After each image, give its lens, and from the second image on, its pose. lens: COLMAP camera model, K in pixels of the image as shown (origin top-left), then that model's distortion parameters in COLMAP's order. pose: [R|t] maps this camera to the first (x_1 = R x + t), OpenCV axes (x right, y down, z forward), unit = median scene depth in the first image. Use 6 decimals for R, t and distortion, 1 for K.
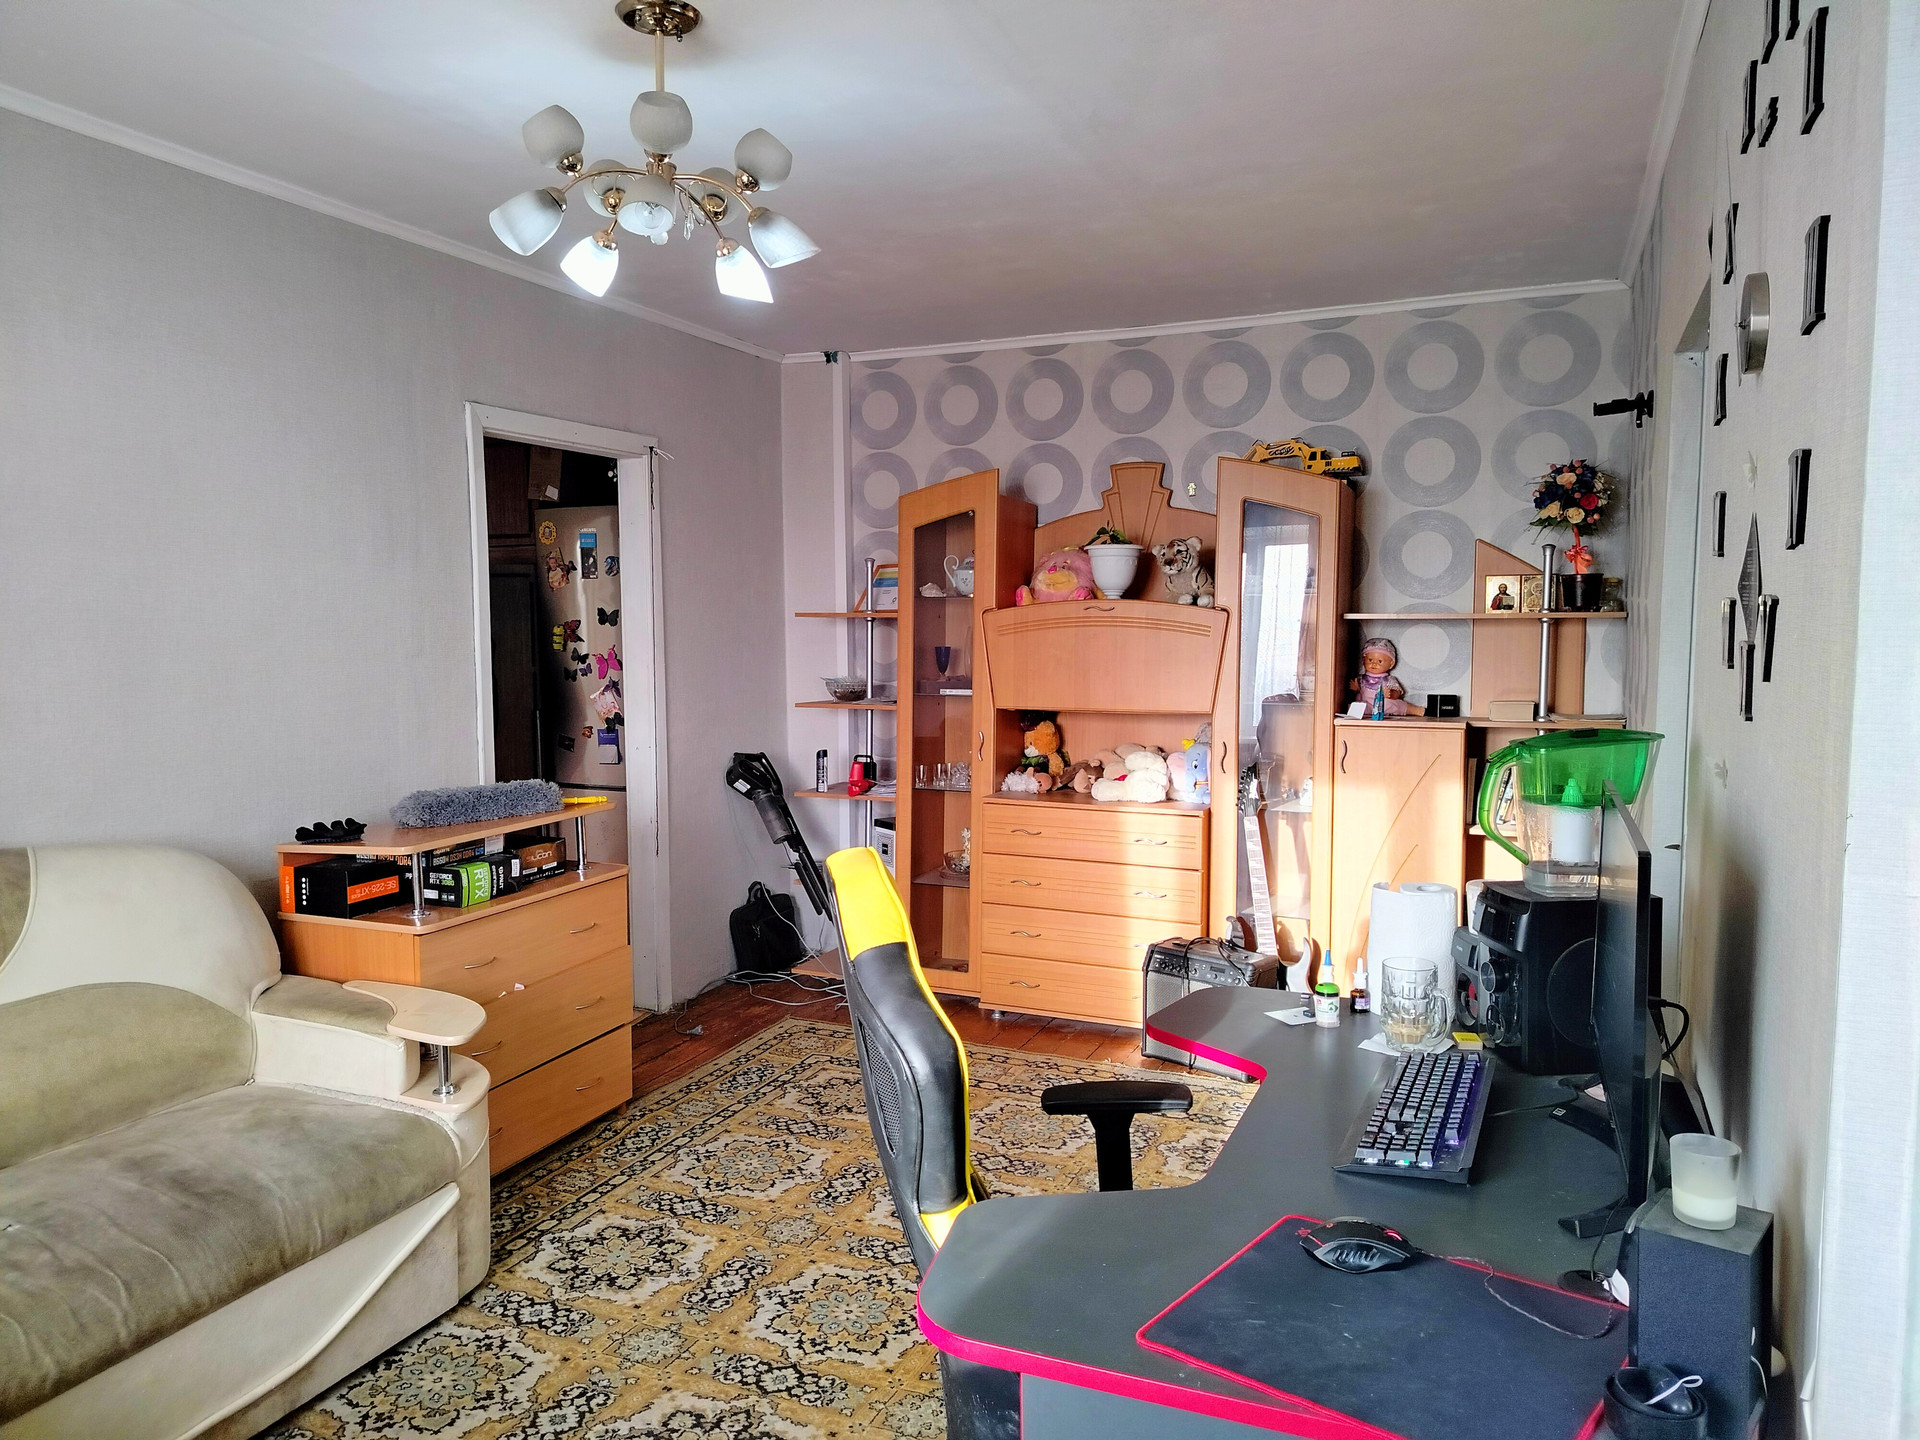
lens RADIAL K [[1357.1, 0, 947.7], [0, 1357.1, 720.9], [0, 0, 1]] dist [0.060796, -0.057750]
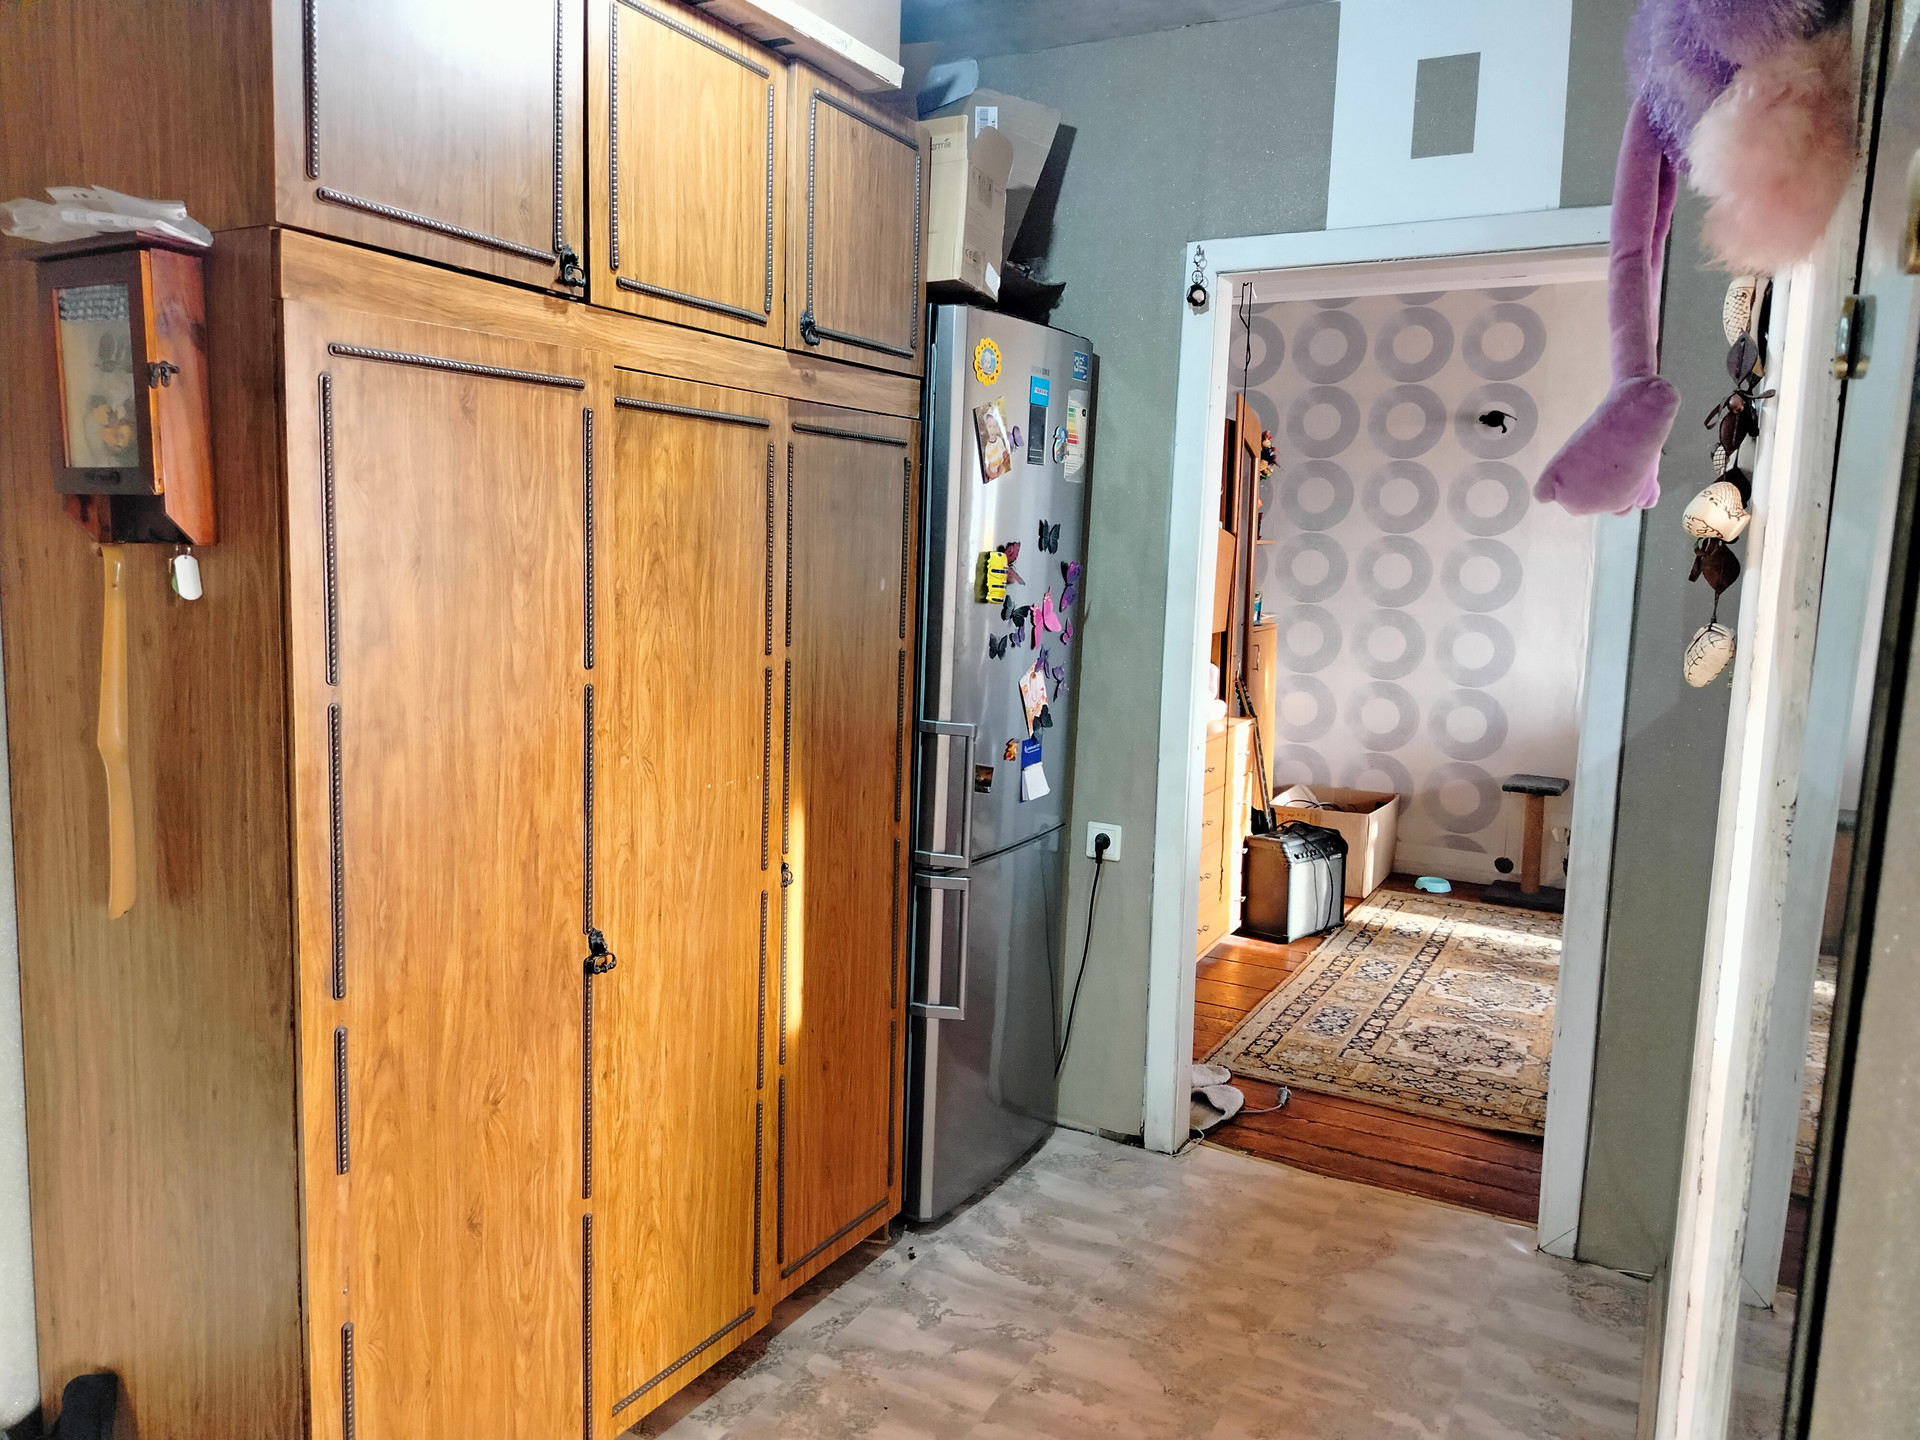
lens RADIAL K [[1357.1, 0, 957.7], [0, 1357.1, 714.0], [0, 0, 1]] dist [0.060796, -0.057750]
pose [[0.068318, -0.121373, 0.990253, -1.400097], [0.053963, 0.991569, 0.117812, -0.125605], [-0.996203, 0.045389, 0.074292, 1.730671]]
